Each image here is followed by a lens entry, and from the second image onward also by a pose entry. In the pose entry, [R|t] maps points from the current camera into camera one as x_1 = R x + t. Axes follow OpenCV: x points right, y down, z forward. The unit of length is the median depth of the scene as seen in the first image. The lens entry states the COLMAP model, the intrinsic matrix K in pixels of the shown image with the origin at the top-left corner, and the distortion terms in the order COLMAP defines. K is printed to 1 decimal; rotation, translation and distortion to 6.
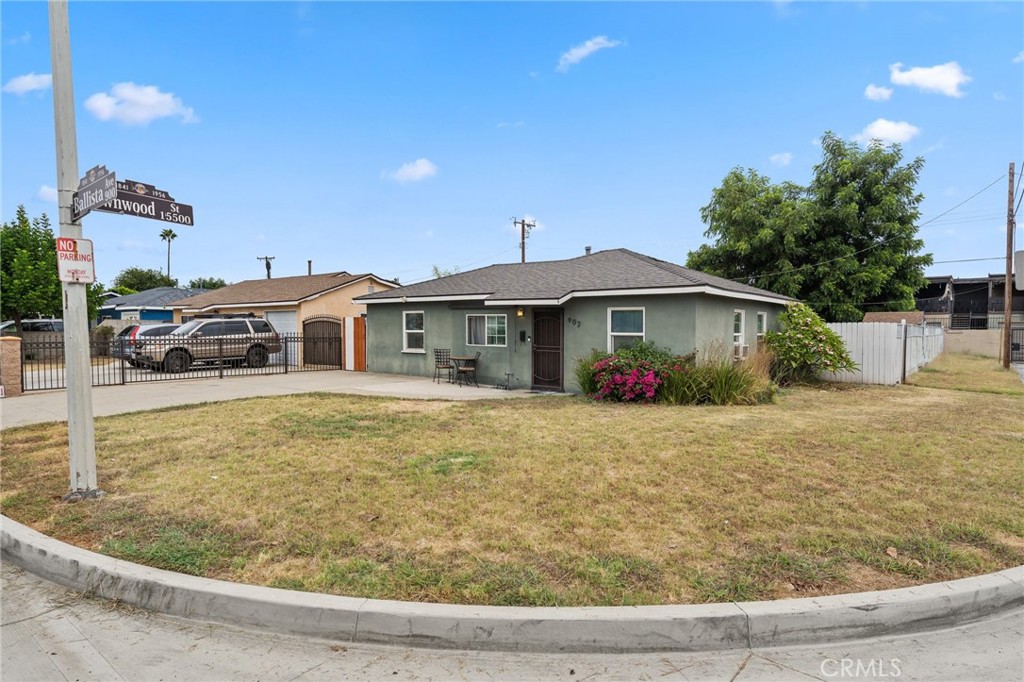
lens RADIAL K [[591.1, 0, 513.2], [0, 591.1, 337.3], [0, 0, 1]] dist [-0.002702, -0.000980]
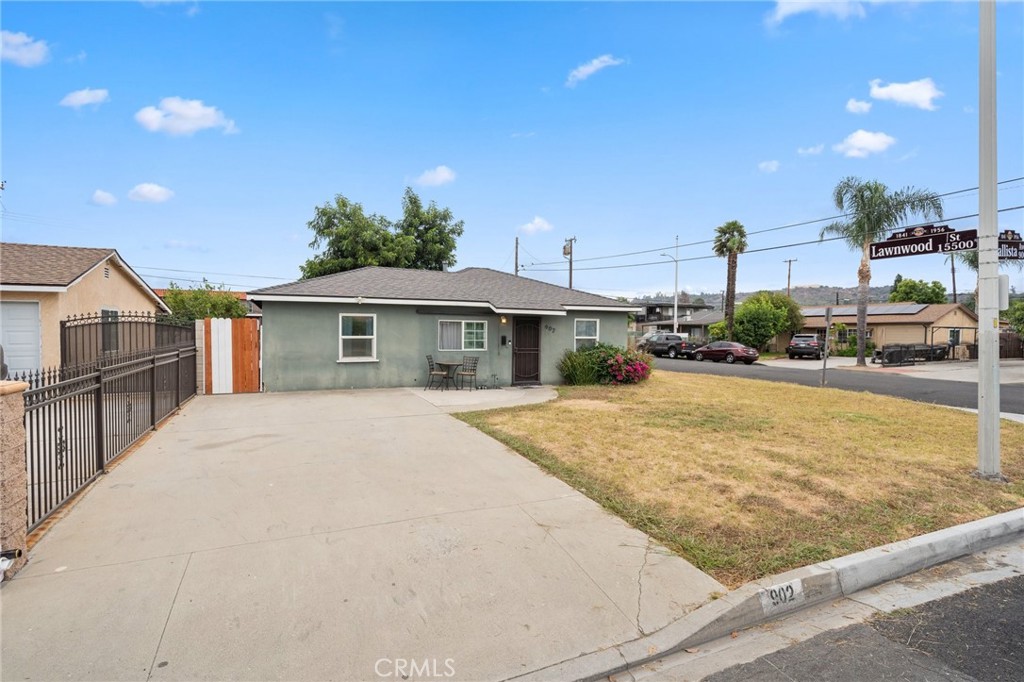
lens RADIAL K [[488.5, 0, 514.2], [0, 488.5, 351.2], [0, 0, 1]] dist [-0.001276, 0.000419]
pose [[0.451283, -0.042039, 0.891390, -0.759941], [0.008942, 0.999053, 0.042590, -0.019582], [-0.892336, -0.011250, 0.451232, 0.512367]]
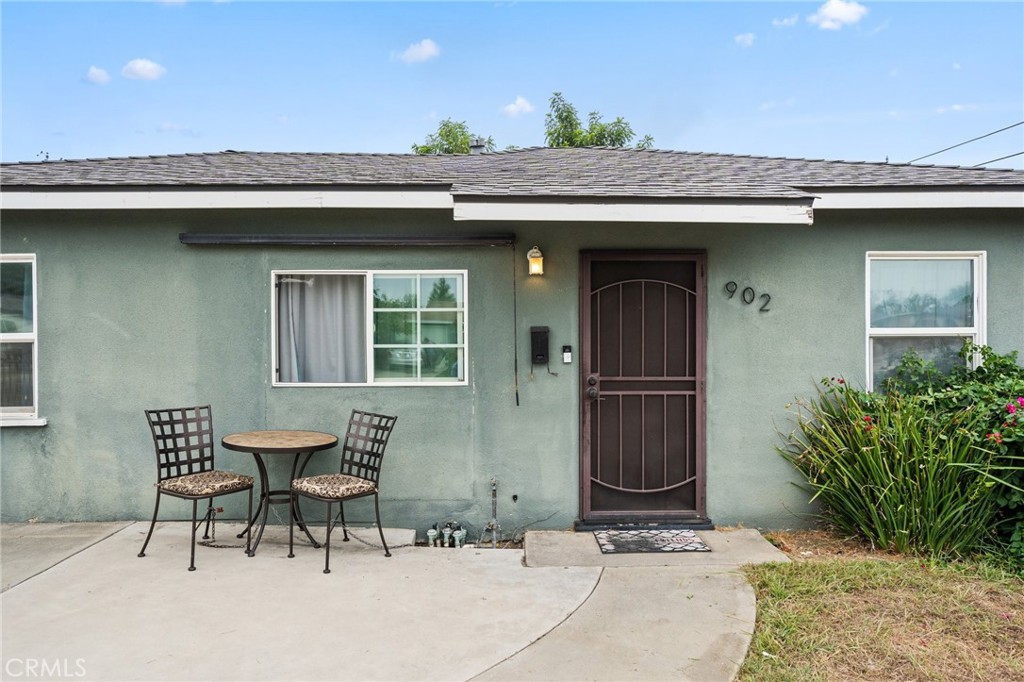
lens RADIAL K [[654.5, 0, 505.6], [0, 654.5, 334.4], [0, 0, 1]] dist [0.003510, -0.001228]
pose [[0.771301, -0.005016, 0.636451, -0.185543], [0.022615, 0.999553, -0.019530, -0.001491], [-0.636069, 0.029457, 0.771070, 0.707015]]
